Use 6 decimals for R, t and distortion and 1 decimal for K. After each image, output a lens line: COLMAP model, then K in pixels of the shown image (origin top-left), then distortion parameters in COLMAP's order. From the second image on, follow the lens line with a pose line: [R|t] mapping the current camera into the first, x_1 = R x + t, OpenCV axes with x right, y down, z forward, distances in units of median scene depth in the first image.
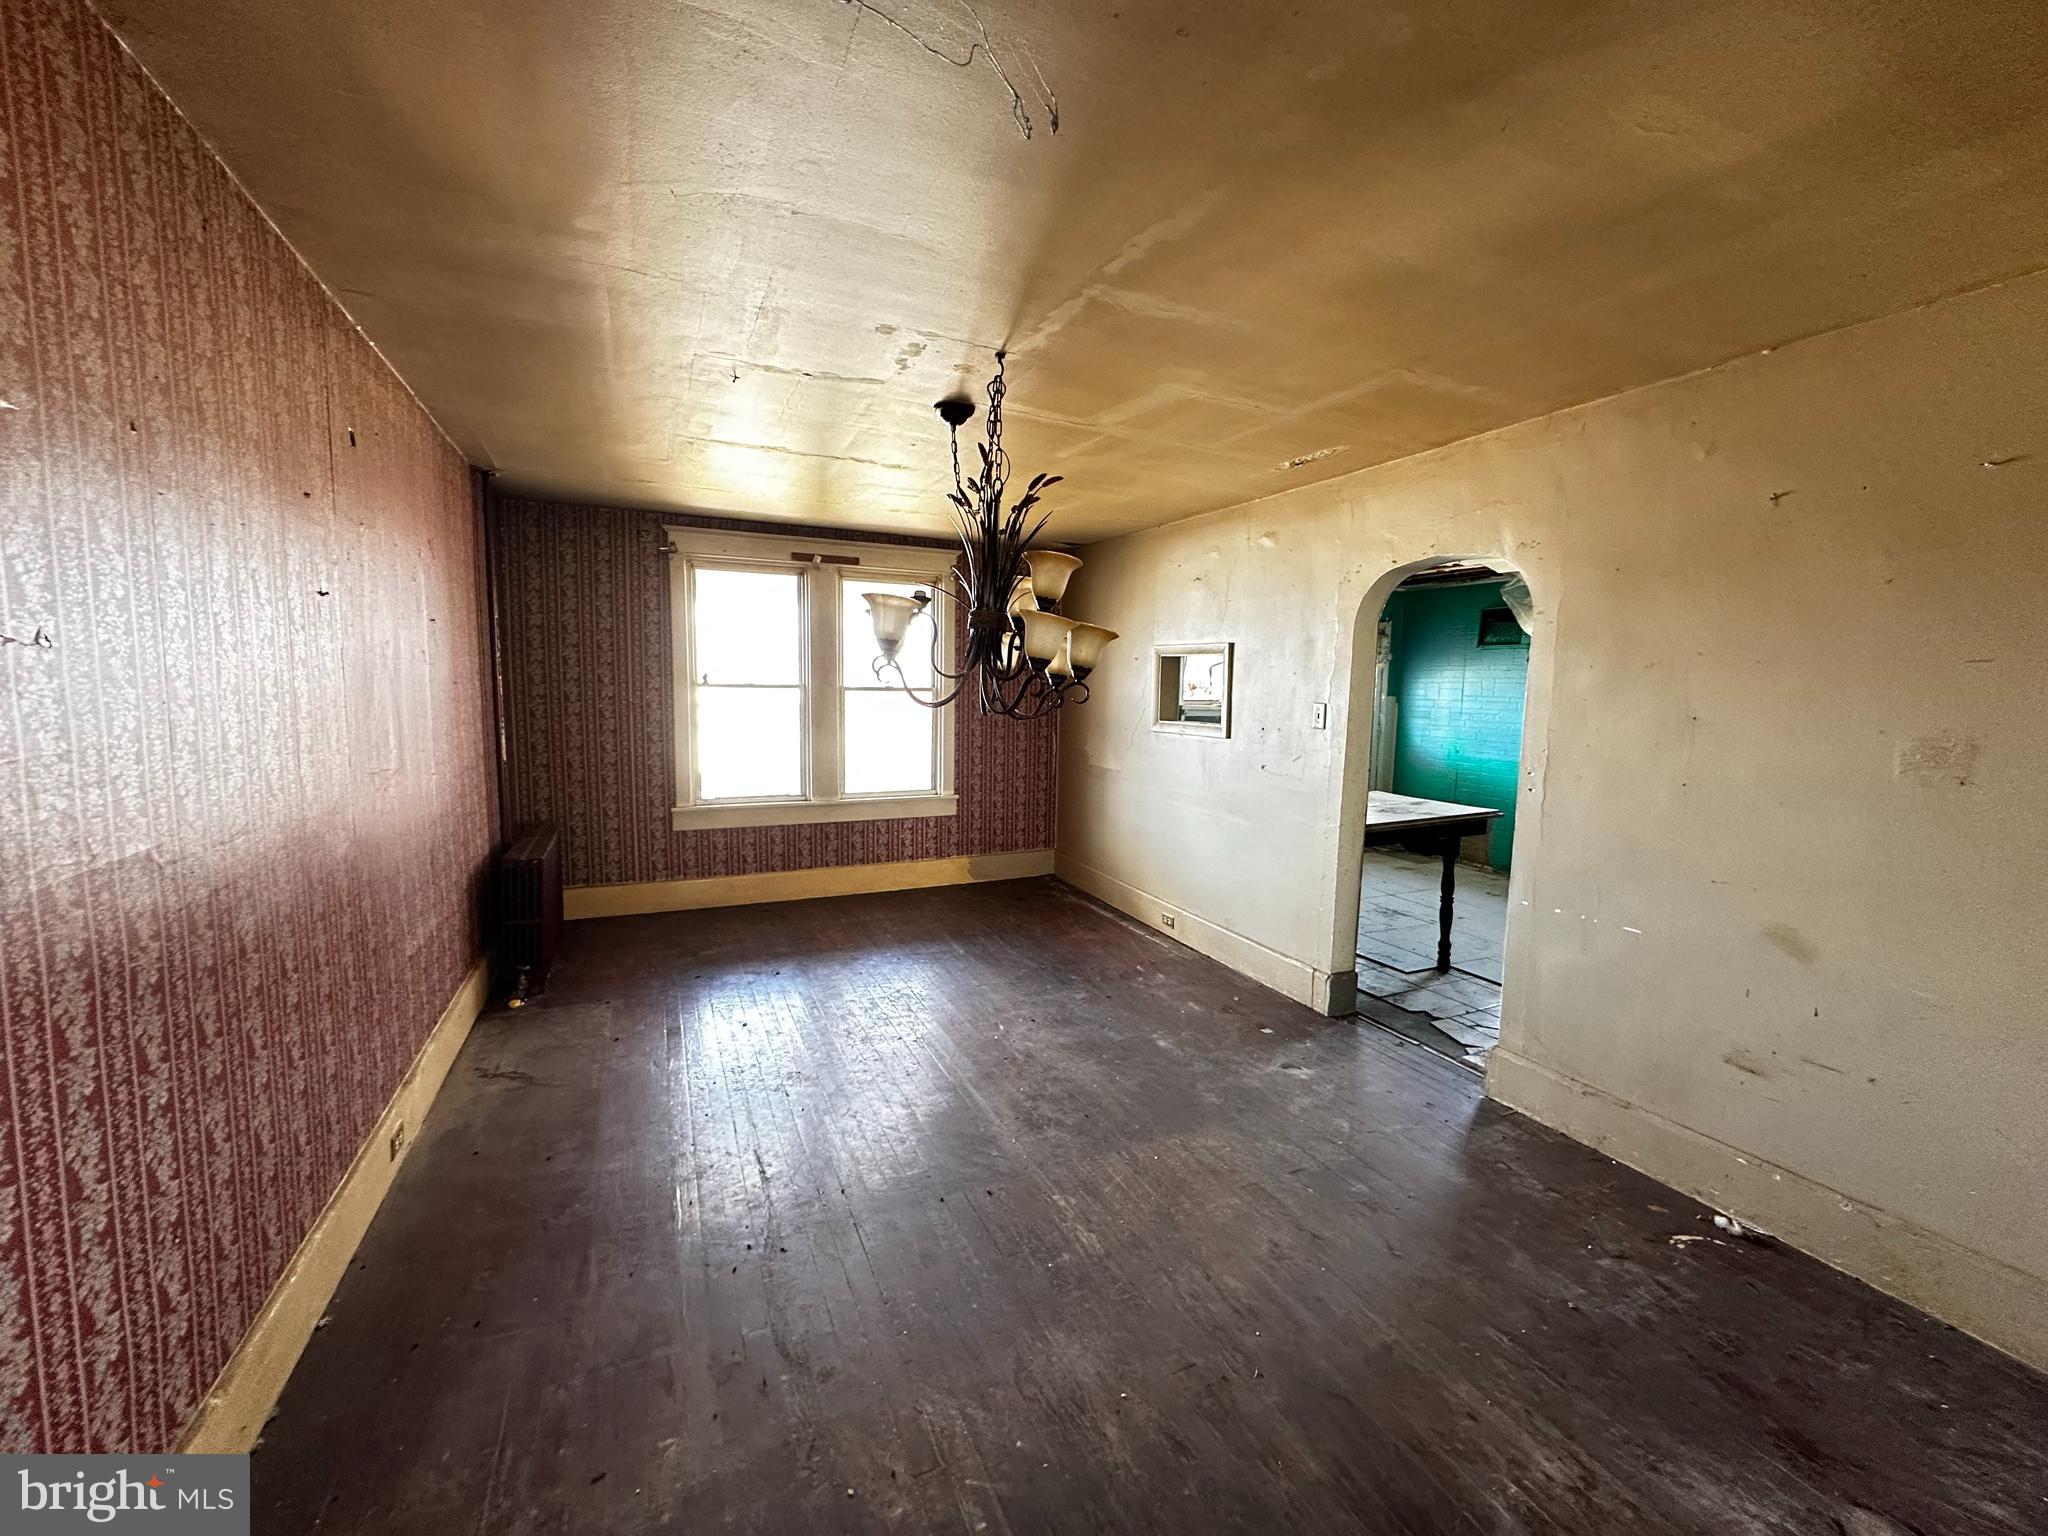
lens RADIAL K [[814.7, 0, 1026.2], [0, 814.7, 766.7], [0, 0, 1]] dist [-0.007559, 0.002920]
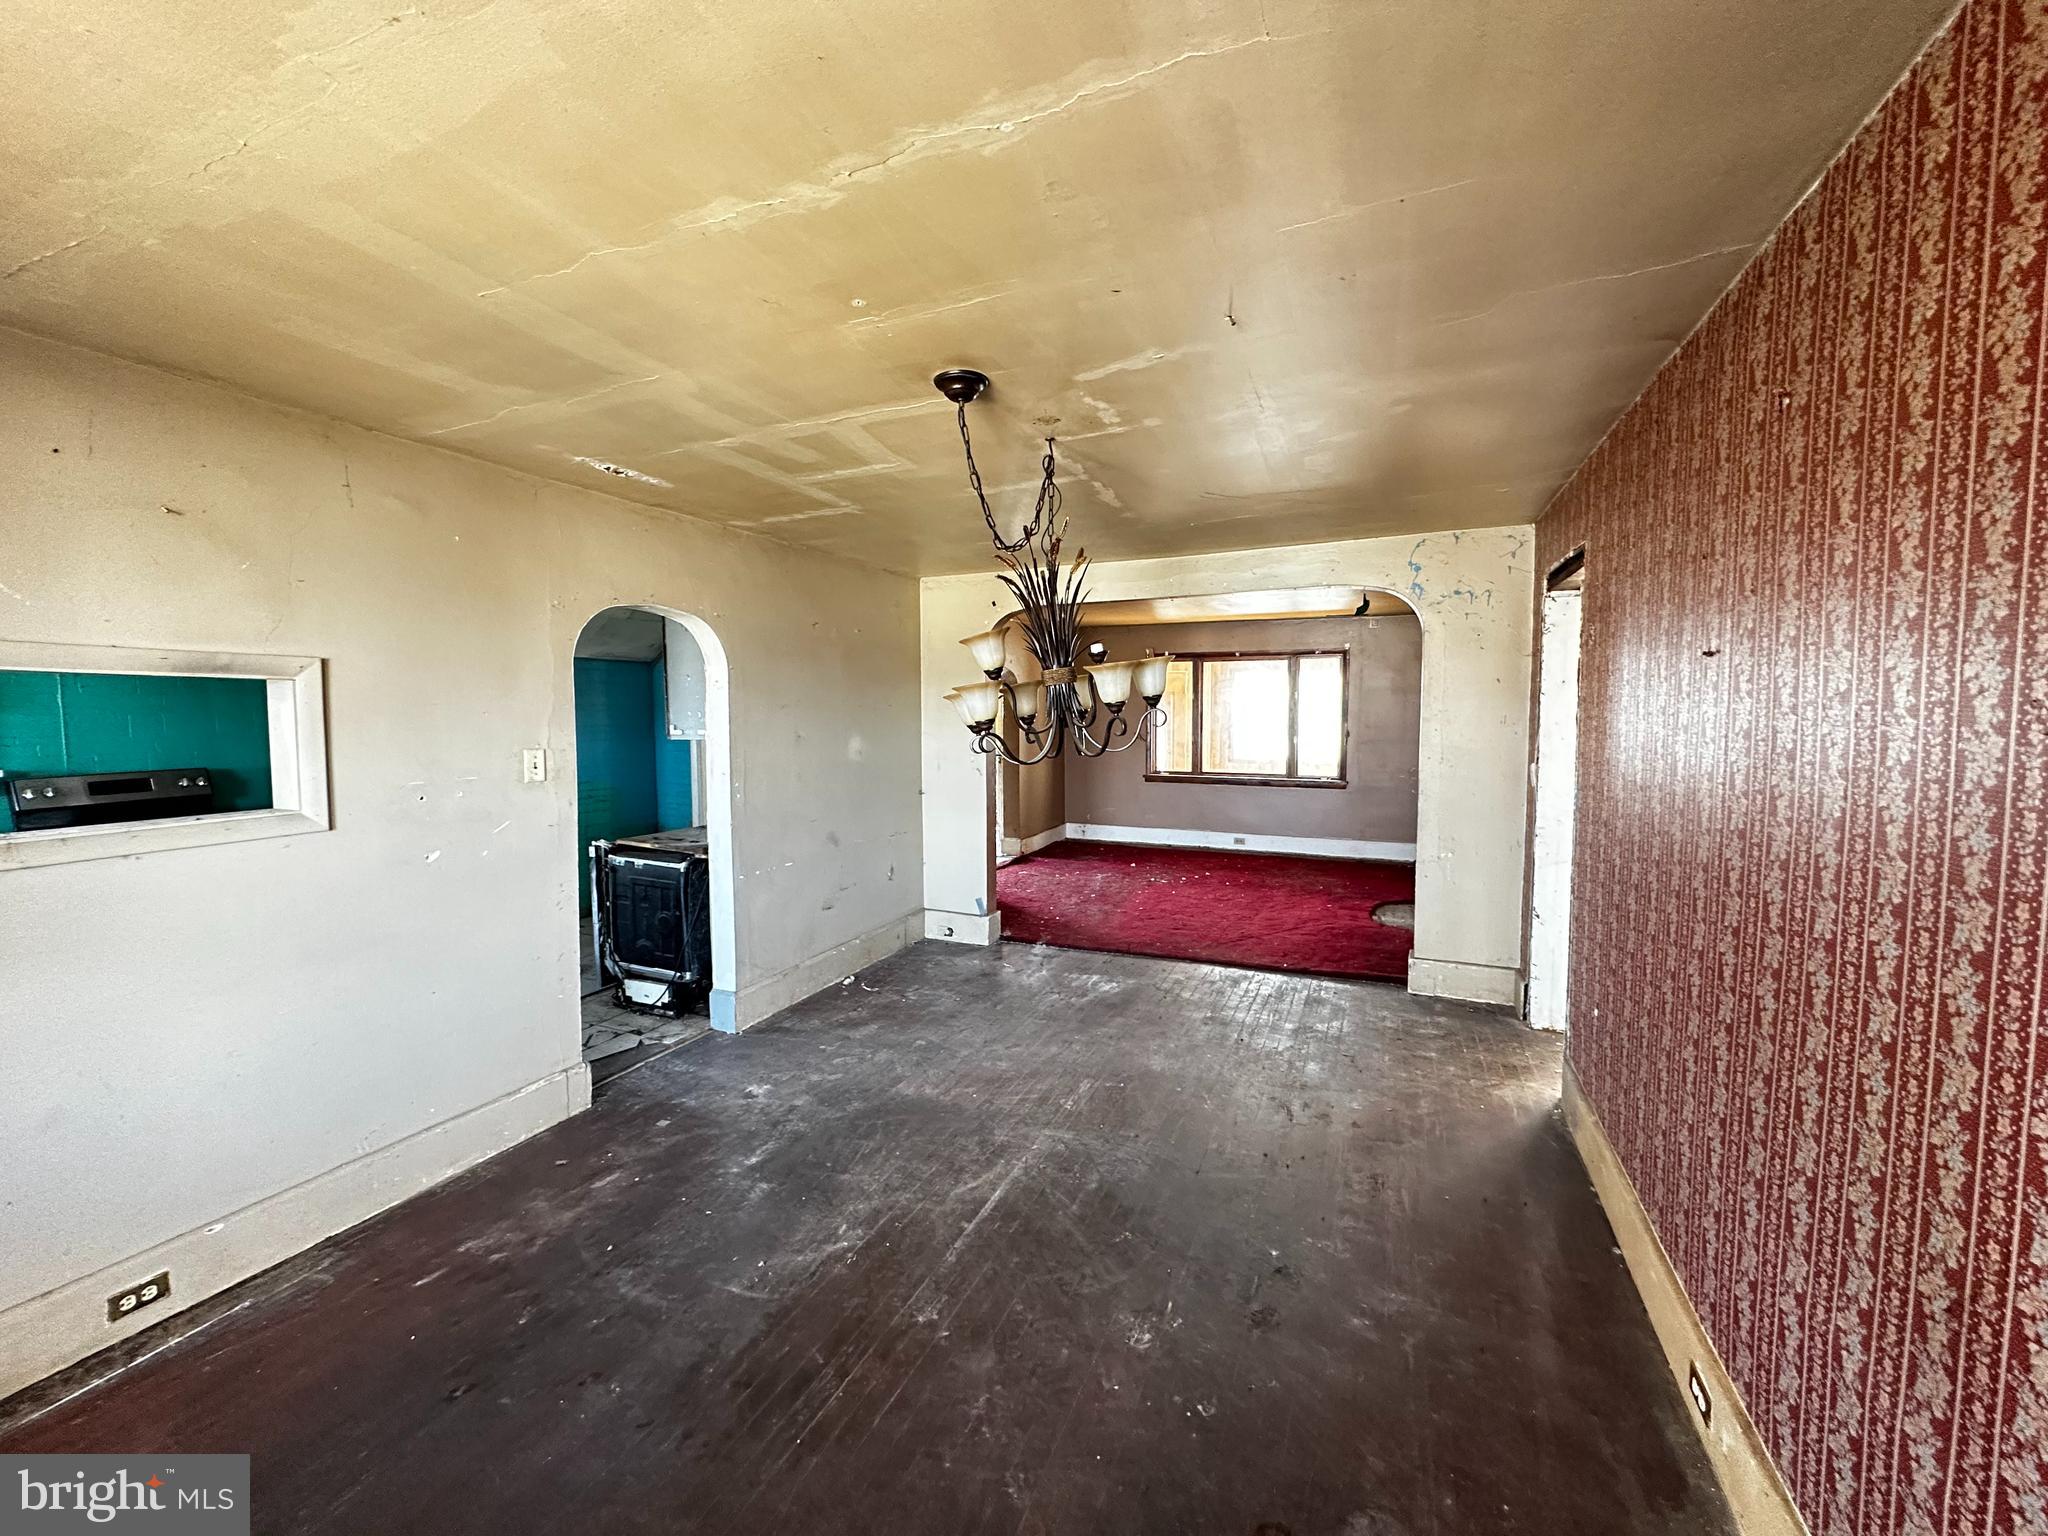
lens RADIAL K [[814.7, 0, 1026.2], [0, 814.7, 766.7], [0, 0, 1]] dist [-0.007559, 0.002920]
pose [[-0.665212, -0.067994, 0.743553, -0.838830], [0.069508, 0.985881, 0.152339, -0.225668], [-0.743413, 0.153021, -0.651093, 1.751795]]
